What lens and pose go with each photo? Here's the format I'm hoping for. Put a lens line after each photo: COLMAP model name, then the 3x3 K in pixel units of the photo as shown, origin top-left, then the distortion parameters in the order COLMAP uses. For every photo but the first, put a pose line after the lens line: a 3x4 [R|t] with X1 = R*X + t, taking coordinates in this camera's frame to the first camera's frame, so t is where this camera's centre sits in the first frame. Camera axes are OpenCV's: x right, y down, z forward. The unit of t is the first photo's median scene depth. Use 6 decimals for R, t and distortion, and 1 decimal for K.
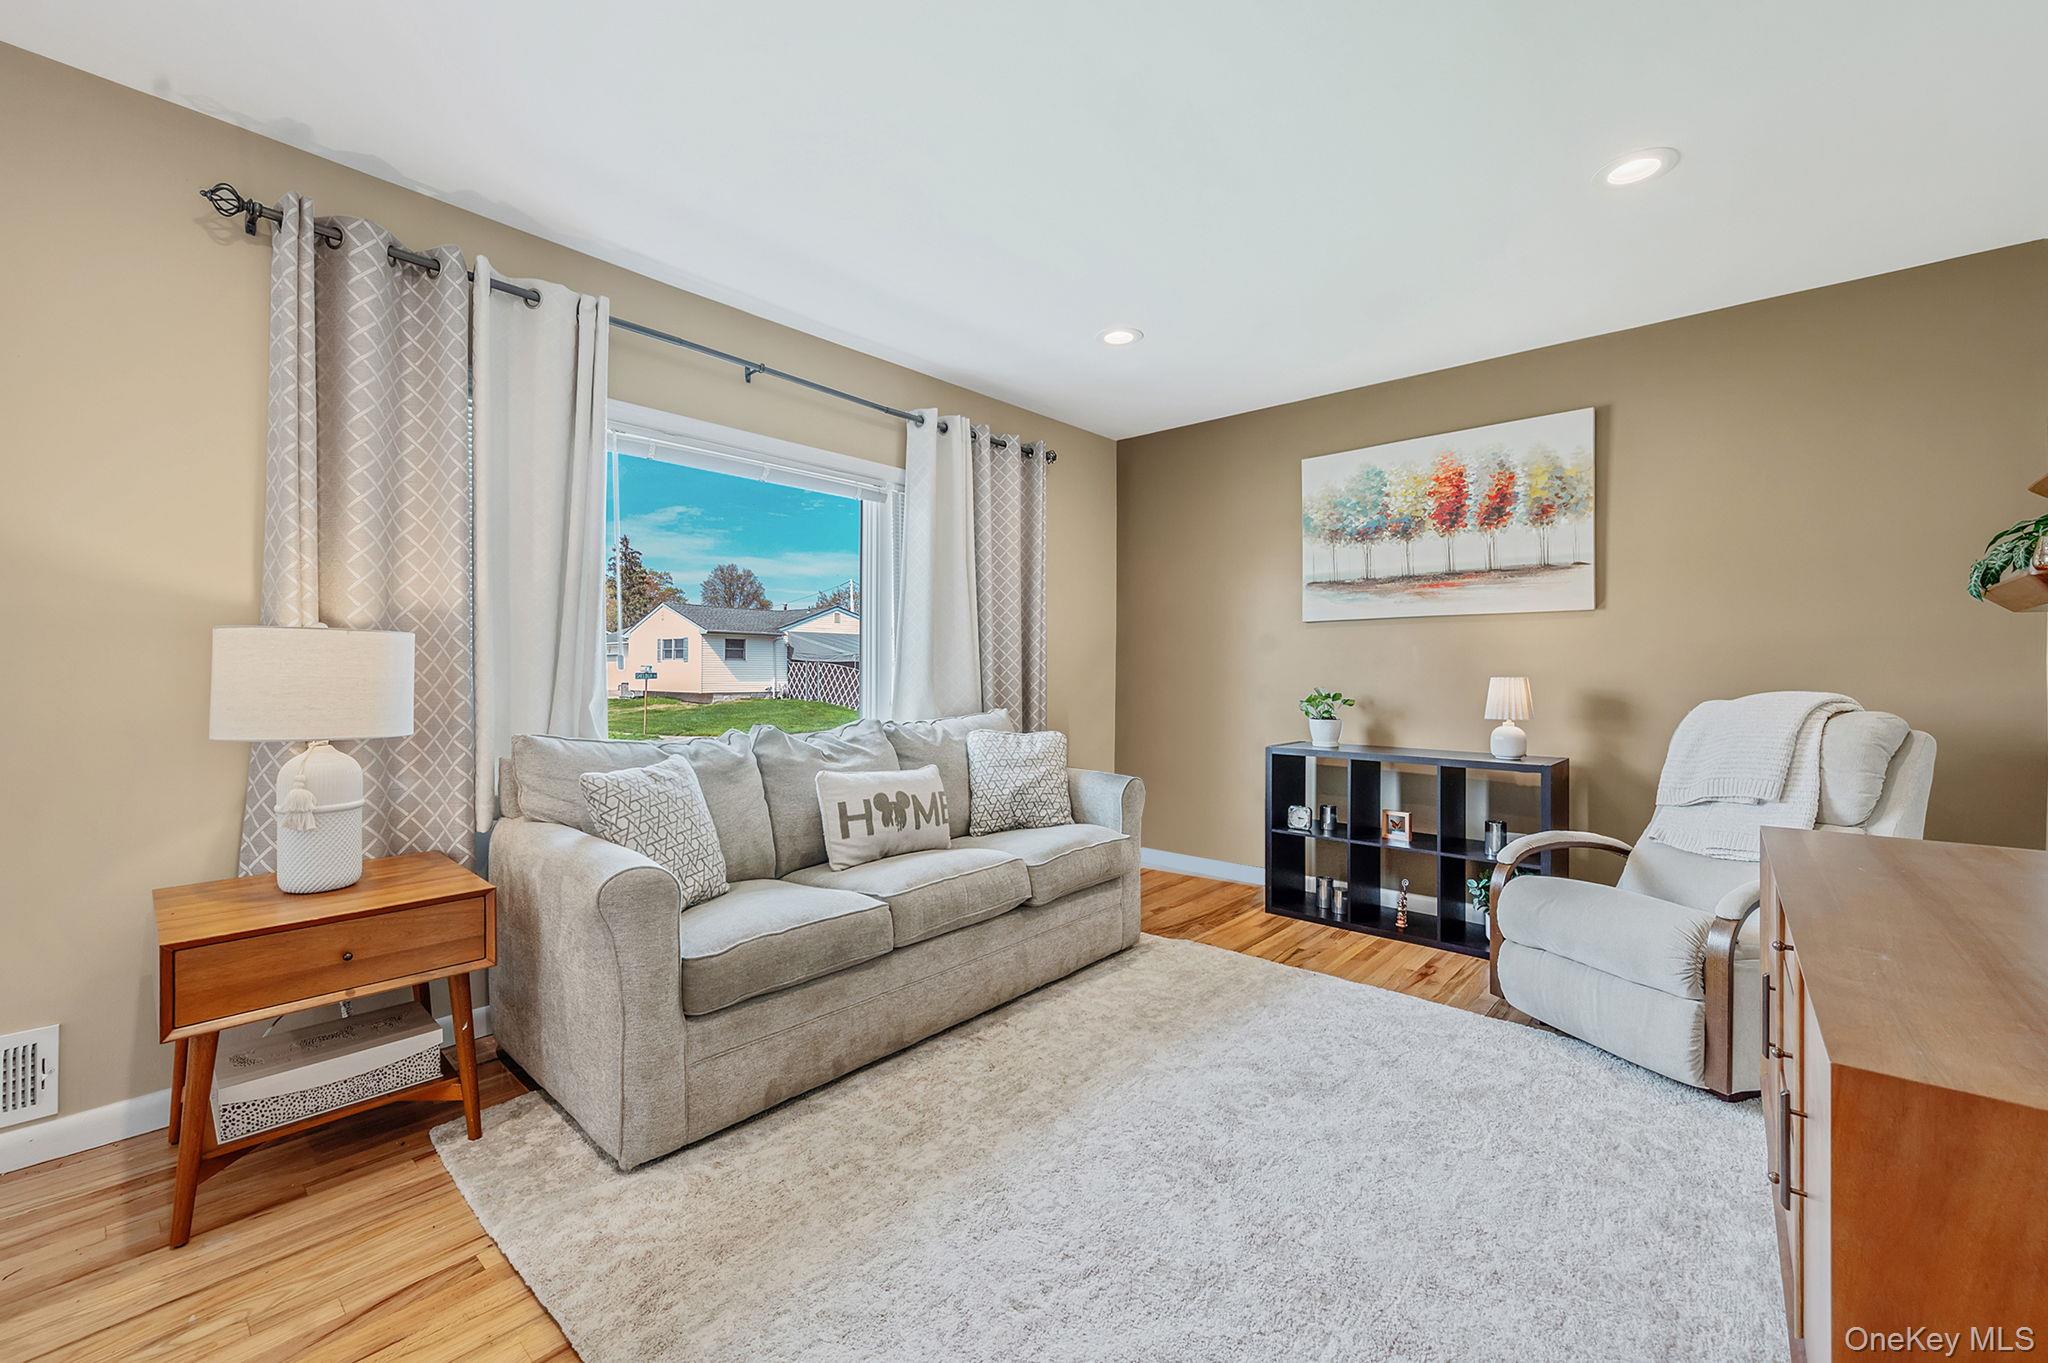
lens RADIAL K [[821.0, 0, 1028.2], [0, 821.0, 674.6], [0, 0, 1]] dist [-0.005547, 0.000067]
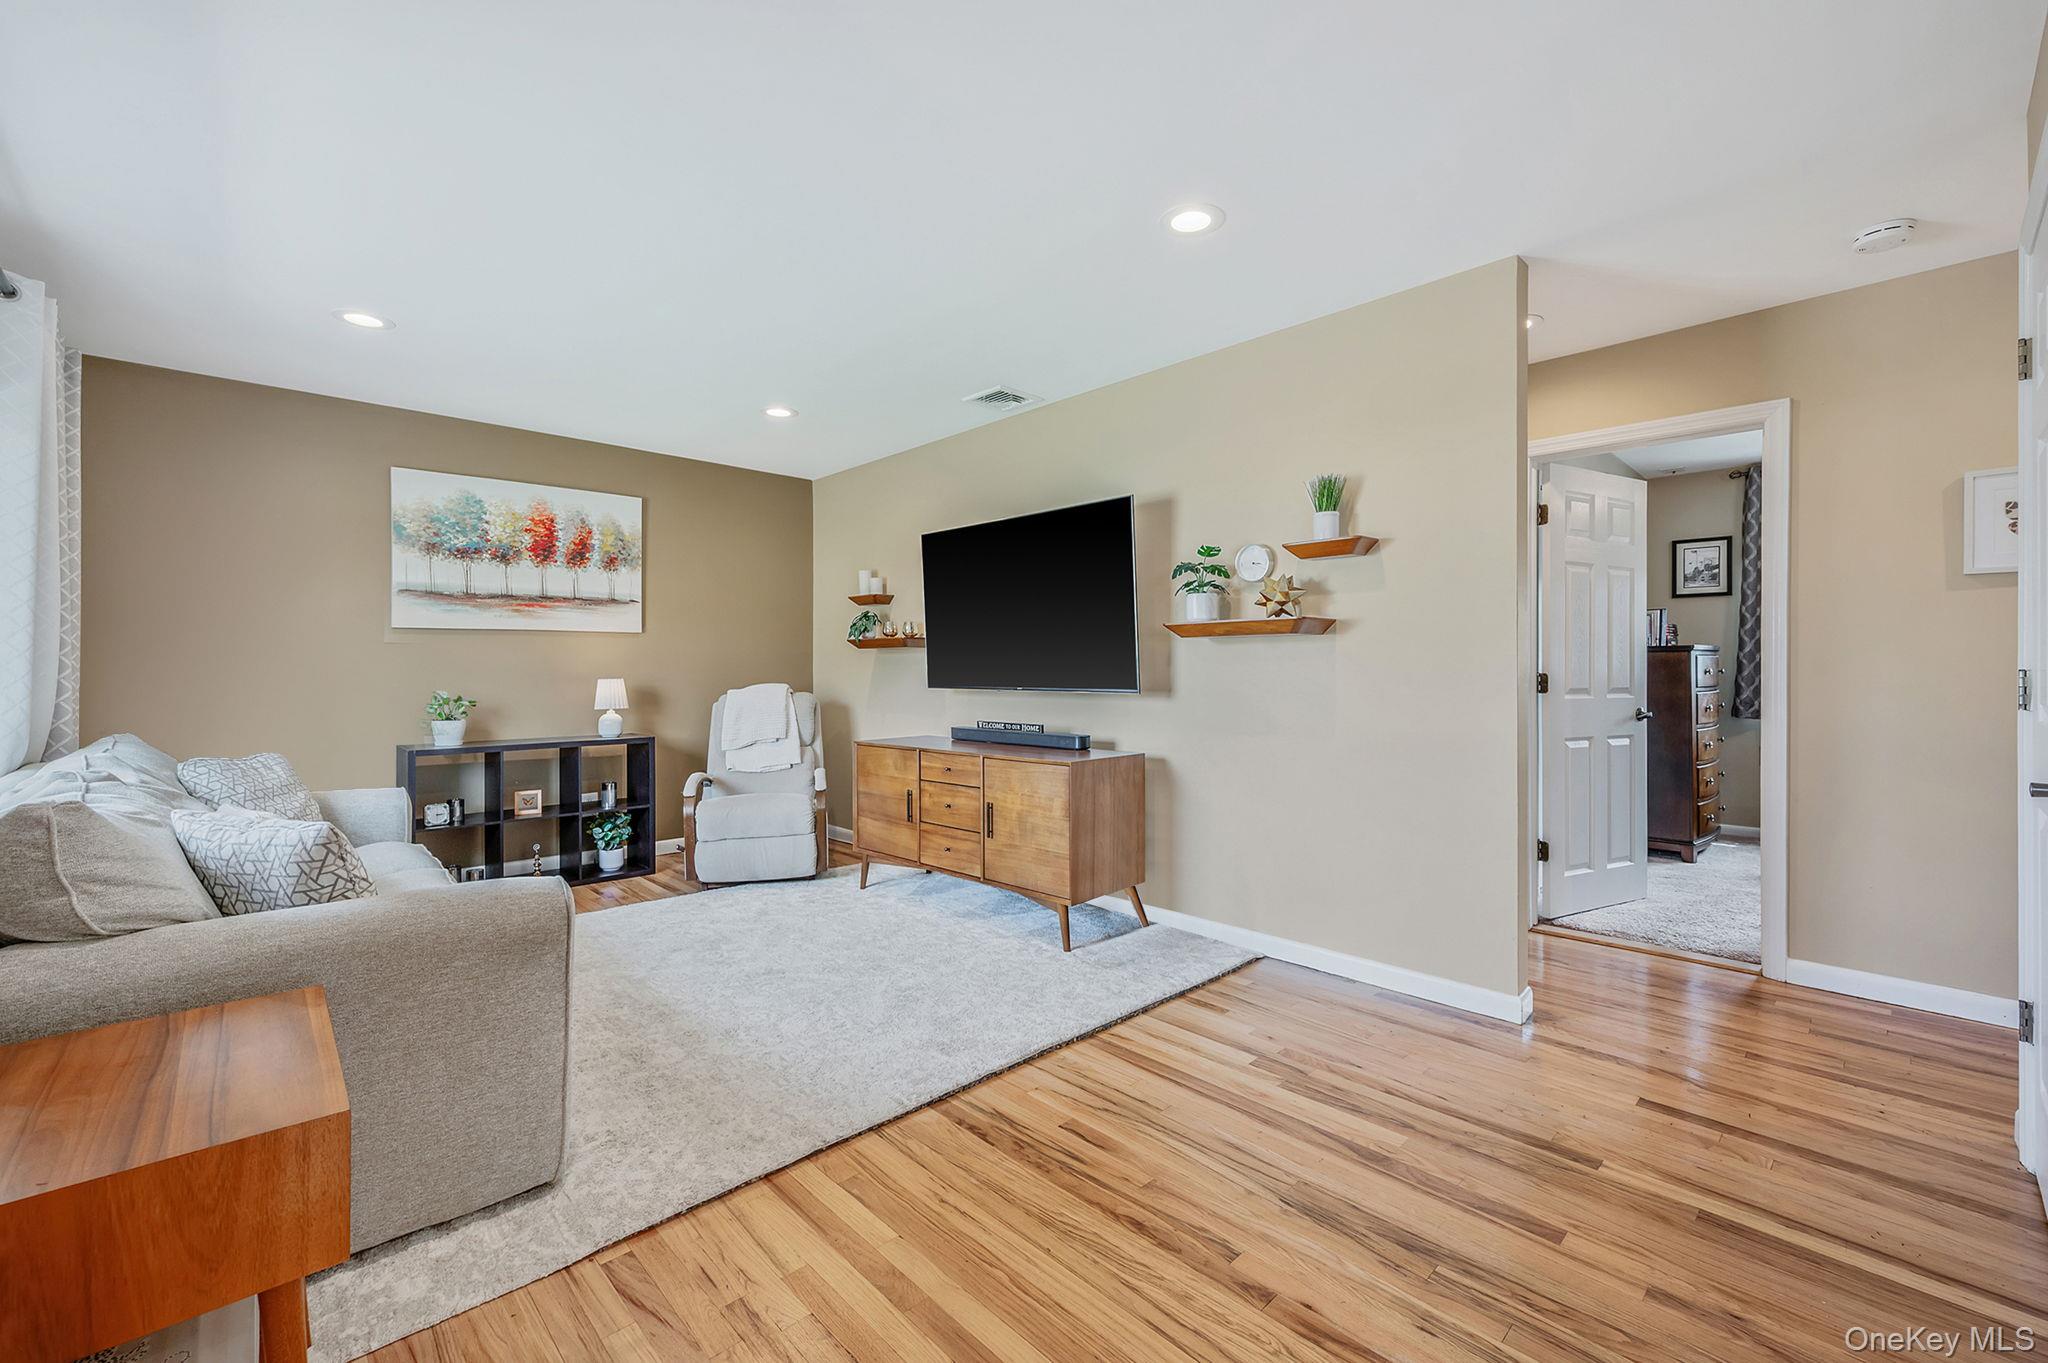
lens RADIAL K [[821.0, 0, 1025.3], [0, 821.0, 672.1], [0, 0, 1]] dist [-0.005547, 0.000067]
pose [[0.077889, -0.008449, 0.996926, -0.694575], [0.007232, 0.999943, 0.007910, -0.013108], [-0.996936, 0.006594, 0.077945, 0.167521]]
